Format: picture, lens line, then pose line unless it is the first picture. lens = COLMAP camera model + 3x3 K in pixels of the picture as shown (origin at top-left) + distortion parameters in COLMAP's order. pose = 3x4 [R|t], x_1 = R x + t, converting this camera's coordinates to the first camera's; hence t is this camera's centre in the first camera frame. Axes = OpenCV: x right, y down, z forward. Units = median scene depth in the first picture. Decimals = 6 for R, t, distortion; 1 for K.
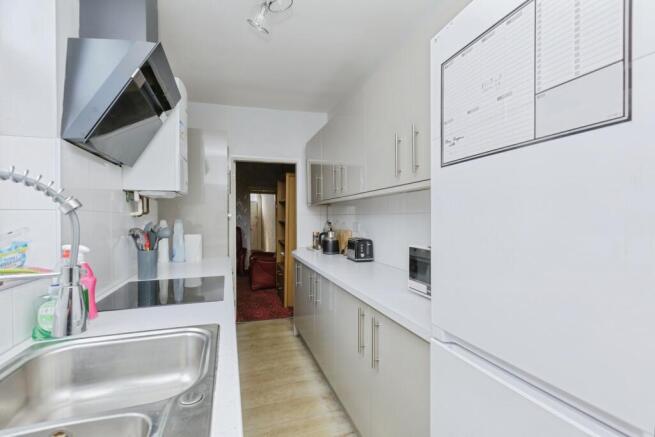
lens RADIAL K [[295.9, 0, 326.5], [0, 295.9, 221.7], [0, 0, 1]] dist [0.014772, -0.001632]
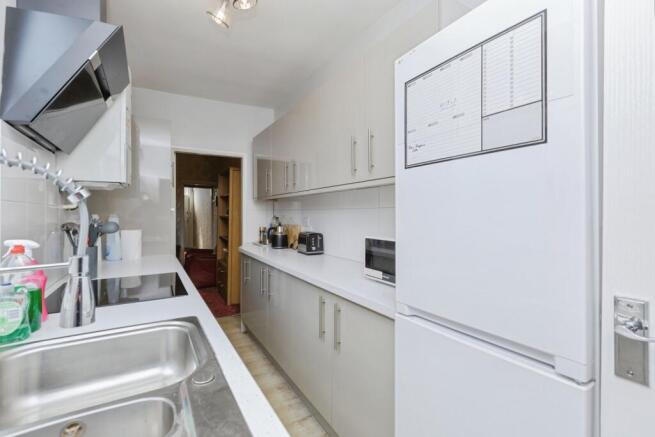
lens RADIAL K [[295.9, 0, 325.8], [0, 295.9, 215.0], [0, 0, 1]] dist [0.014772, -0.001632]
pose [[0.975856, 0.002616, 0.218400, -0.114764], [-0.000467, 0.999951, -0.009894, 0.009349], [-0.218416, 0.009554, 0.975809, -0.057616]]
